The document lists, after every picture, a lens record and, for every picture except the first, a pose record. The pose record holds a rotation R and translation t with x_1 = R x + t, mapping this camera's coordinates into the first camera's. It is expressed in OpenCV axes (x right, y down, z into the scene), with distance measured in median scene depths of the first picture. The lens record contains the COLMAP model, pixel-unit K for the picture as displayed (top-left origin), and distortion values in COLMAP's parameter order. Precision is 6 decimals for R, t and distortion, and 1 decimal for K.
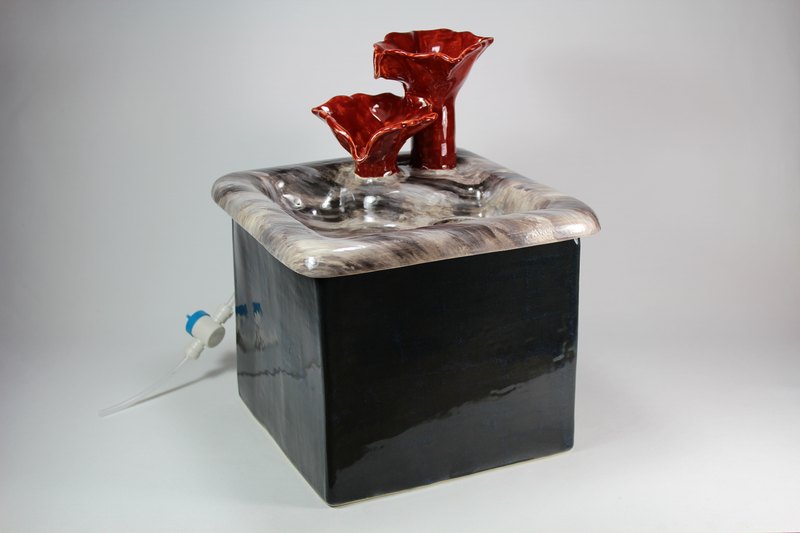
lens RADIAL K [[1230.6, 0, 399.3], [0, 1230.6, 268.7], [0, 0, 1]] dist [0.007957, 0.000000]
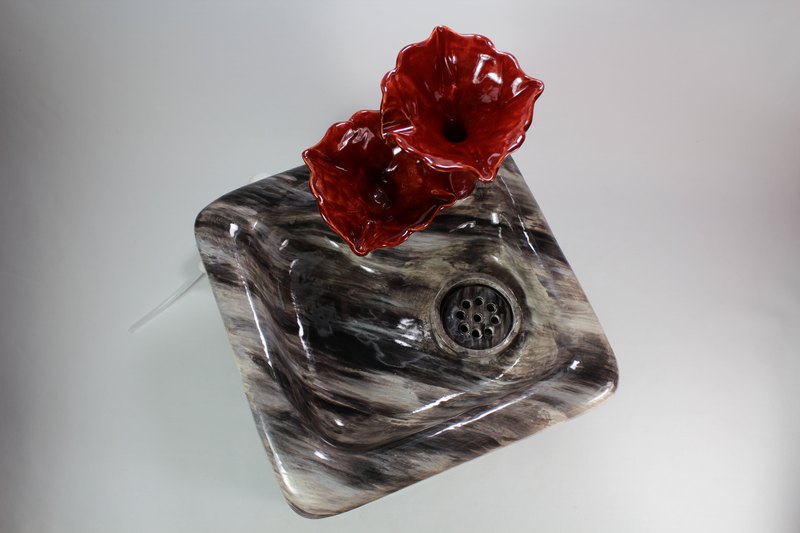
lens RADIAL K [[761.8, 0, 394.9], [0, 761.8, 272.6], [0, 0, 1]] dist [-0.112525, 0.000000]
pose [[0.998587, 0.053049, -0.003143, -0.005393], [-0.031533, 0.639104, 0.768473, -0.477026], [0.042775, -0.767288, 0.639874, 0.650675]]
